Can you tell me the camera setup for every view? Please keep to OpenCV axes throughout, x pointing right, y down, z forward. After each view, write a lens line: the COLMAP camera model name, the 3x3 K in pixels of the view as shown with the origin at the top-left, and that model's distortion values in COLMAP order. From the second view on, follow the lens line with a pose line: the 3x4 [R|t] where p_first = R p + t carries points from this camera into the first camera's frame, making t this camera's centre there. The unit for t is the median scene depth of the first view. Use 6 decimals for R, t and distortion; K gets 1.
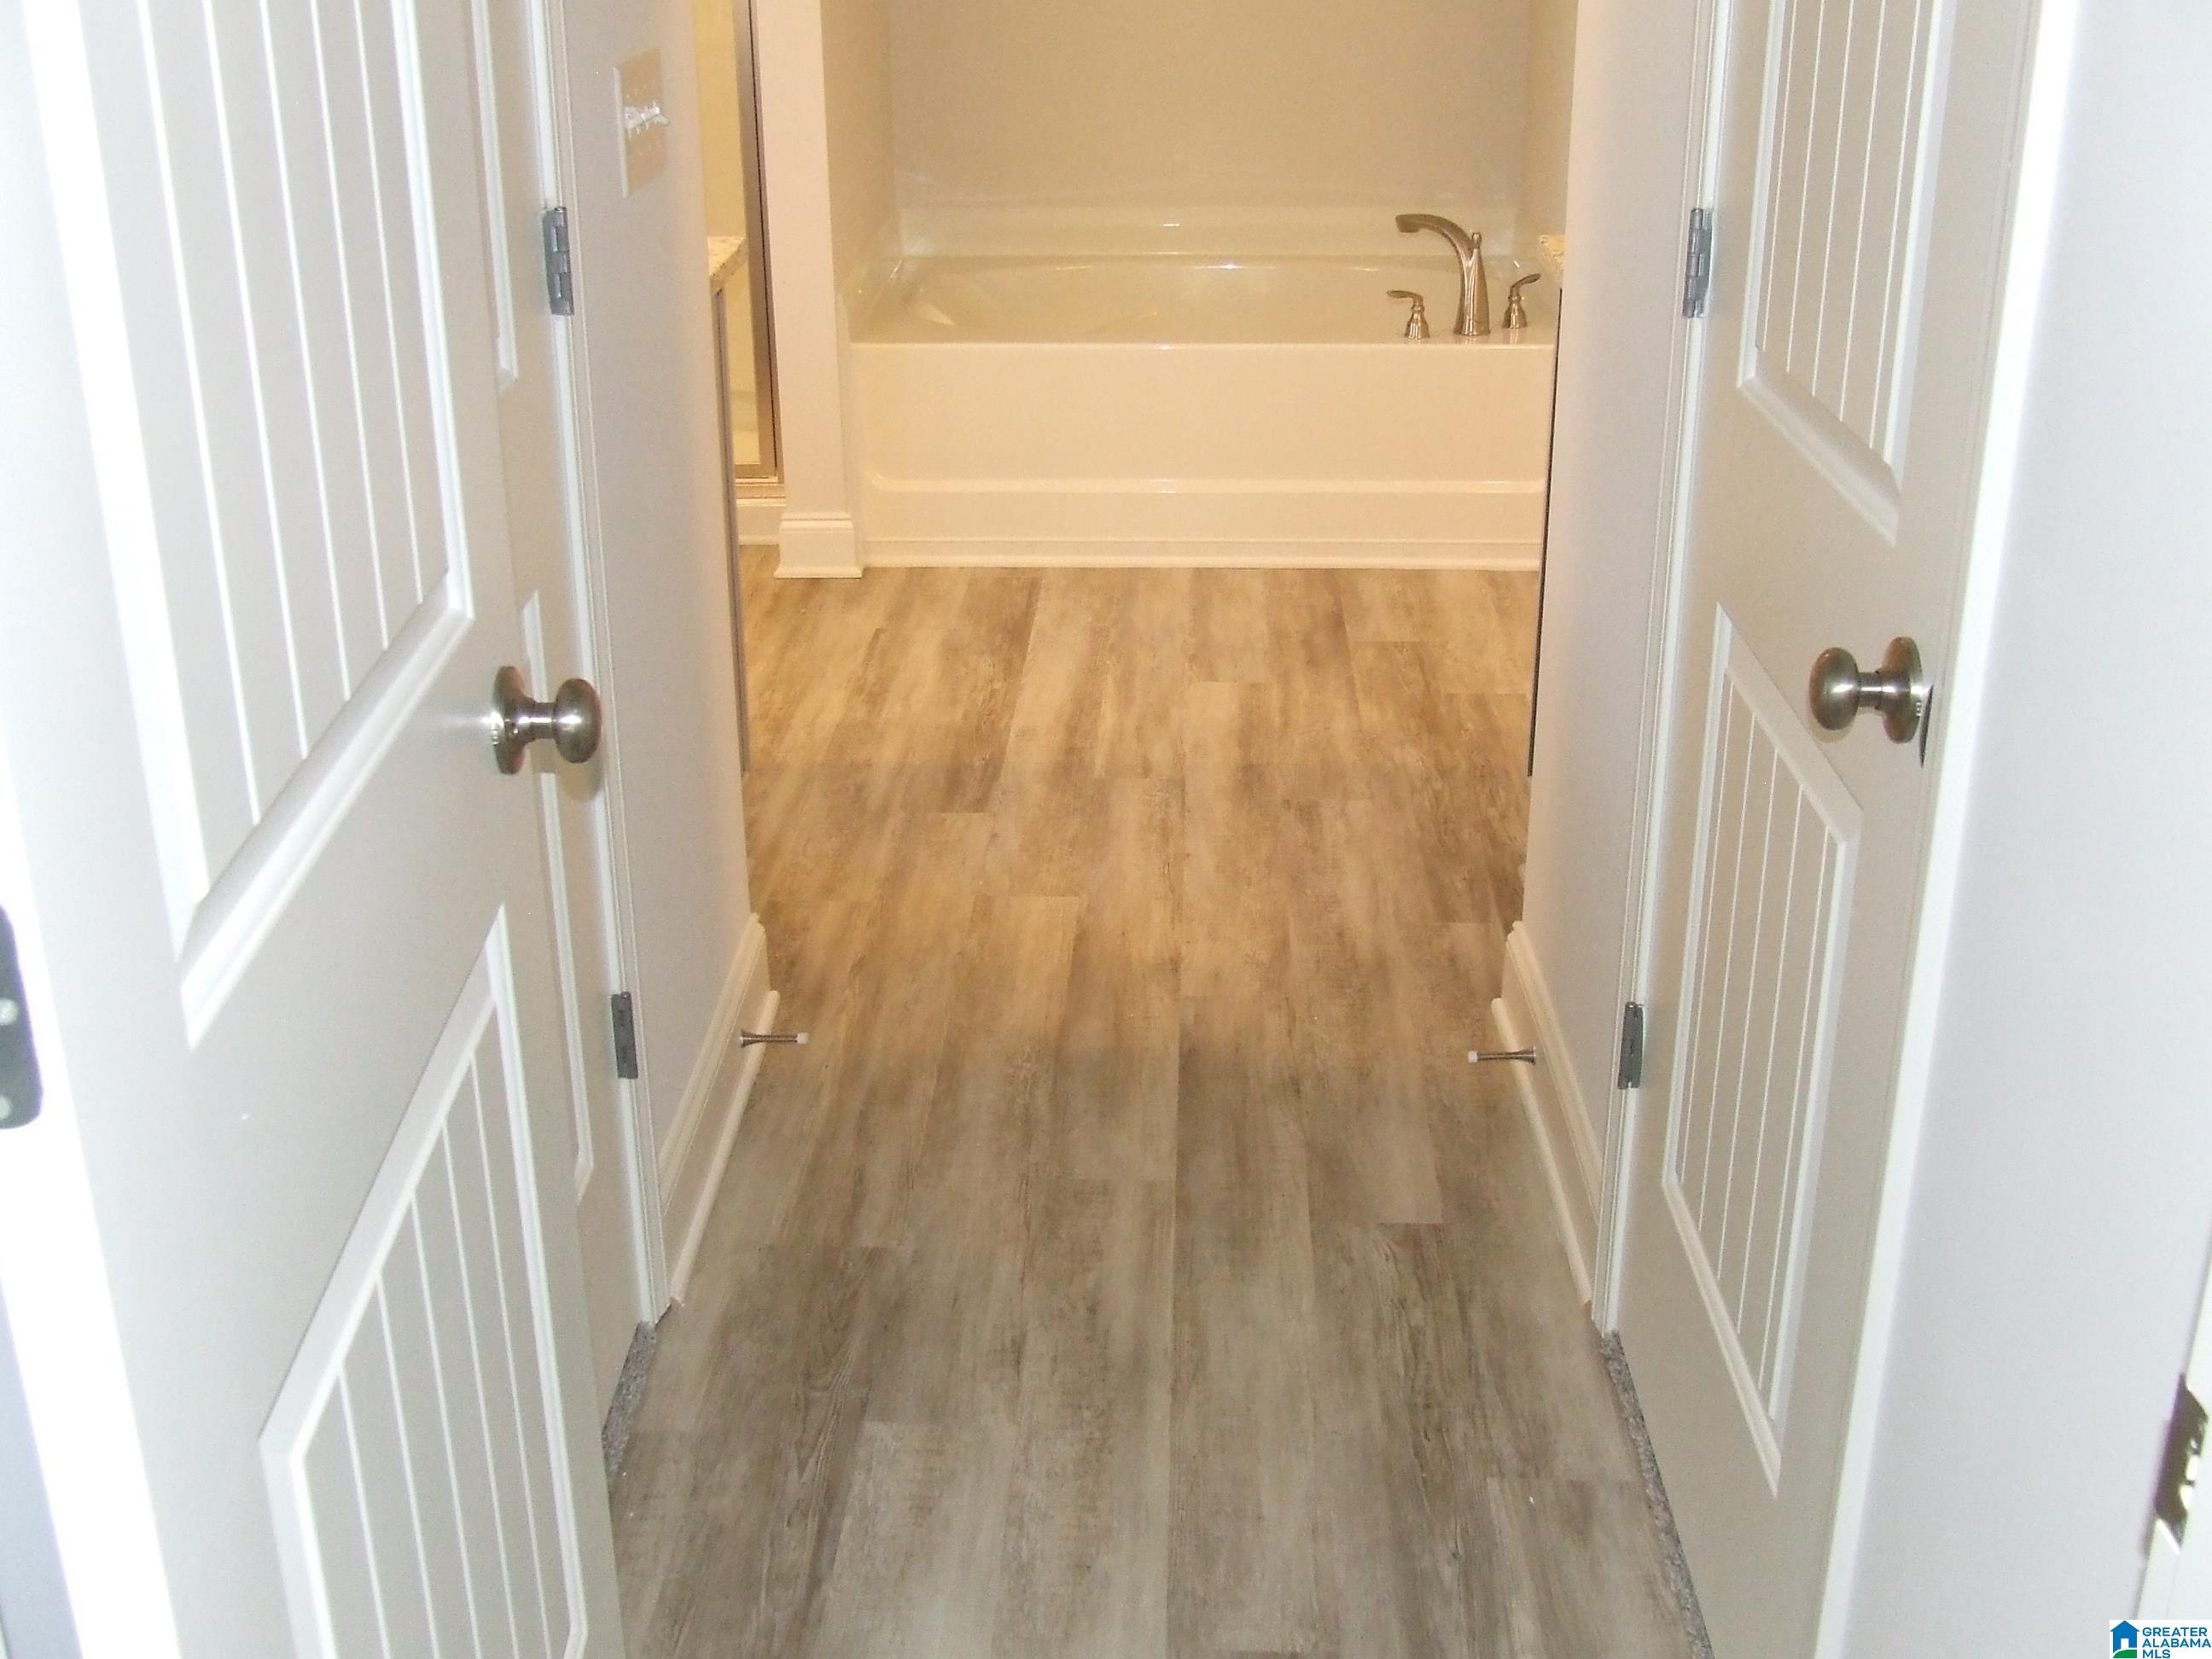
lens RADIAL K [[2438.9, 0, 1107.6], [0, 2438.9, 822.1], [0, 0, 1]] dist [-0.062235, 0.000000]
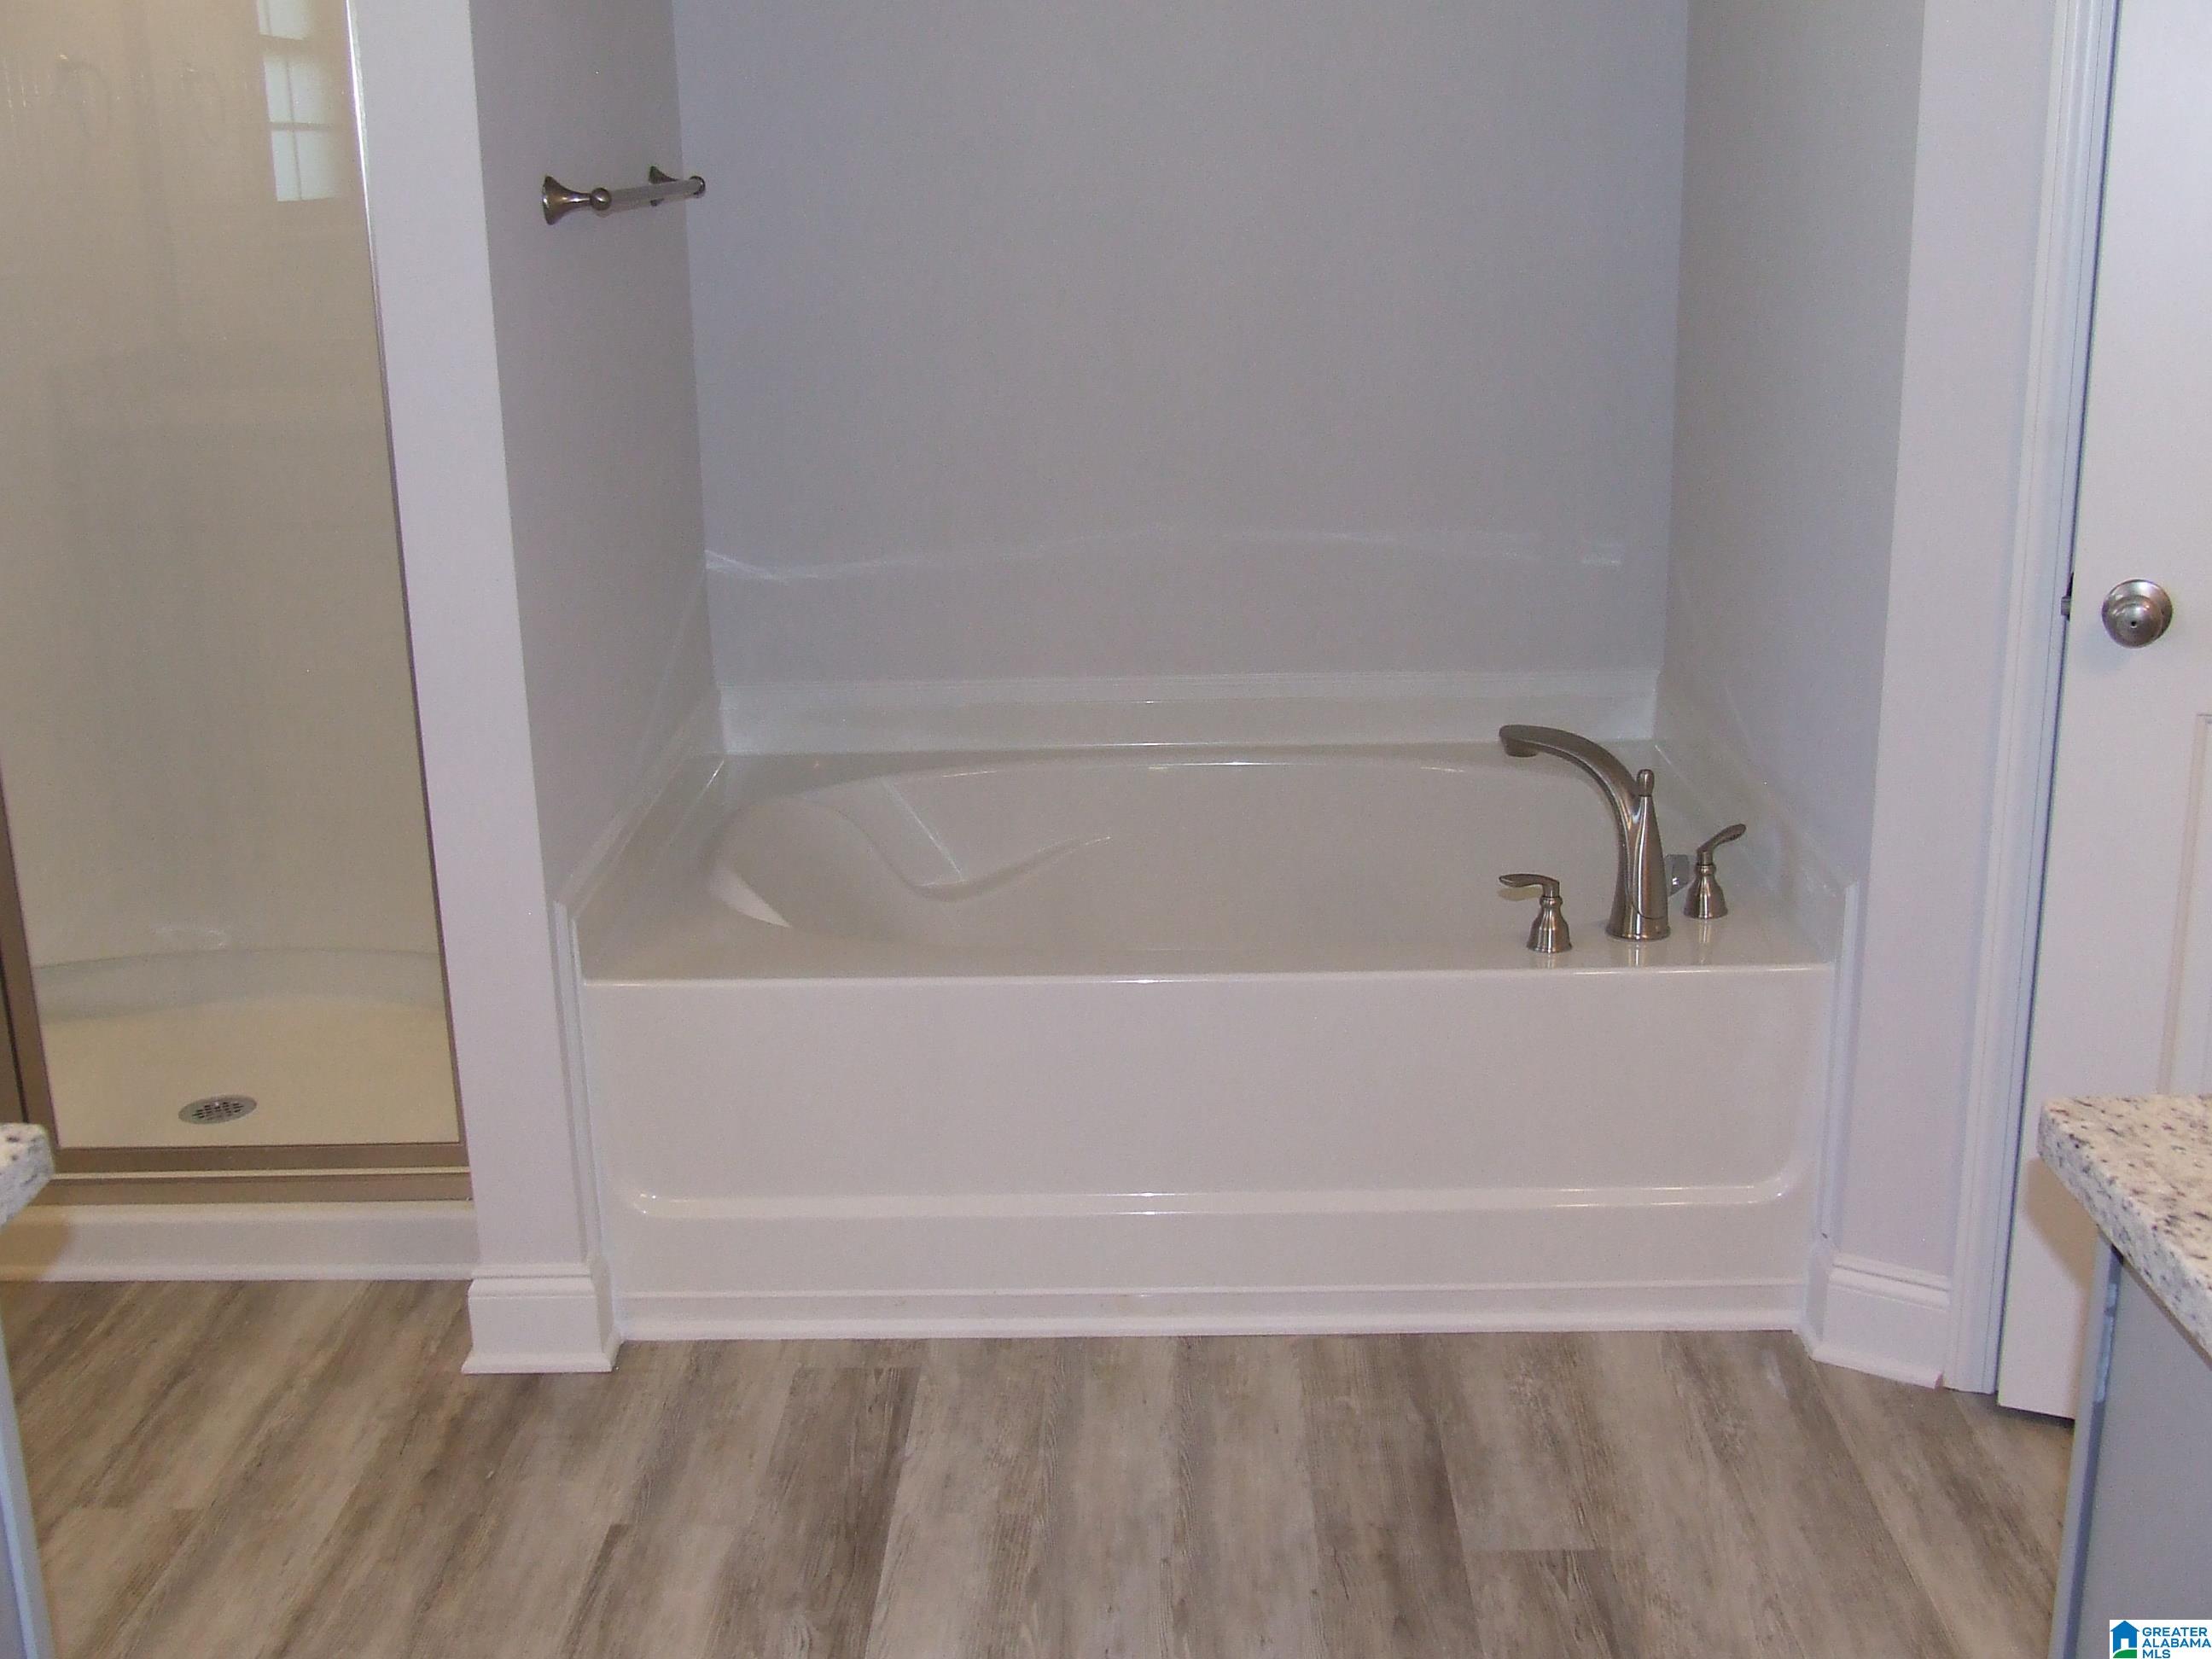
lens RADIAL K [[2438.9, 0, 1106.4], [0, 2438.9, 834.1], [0, 0, 1]] dist [-0.062235, 0.000000]
pose [[0.999817, -0.017781, 0.007087, 0.016297], [0.018417, 0.994510, -0.103008, -0.169687], [-0.005217, 0.103119, 0.994655, 0.414338]]
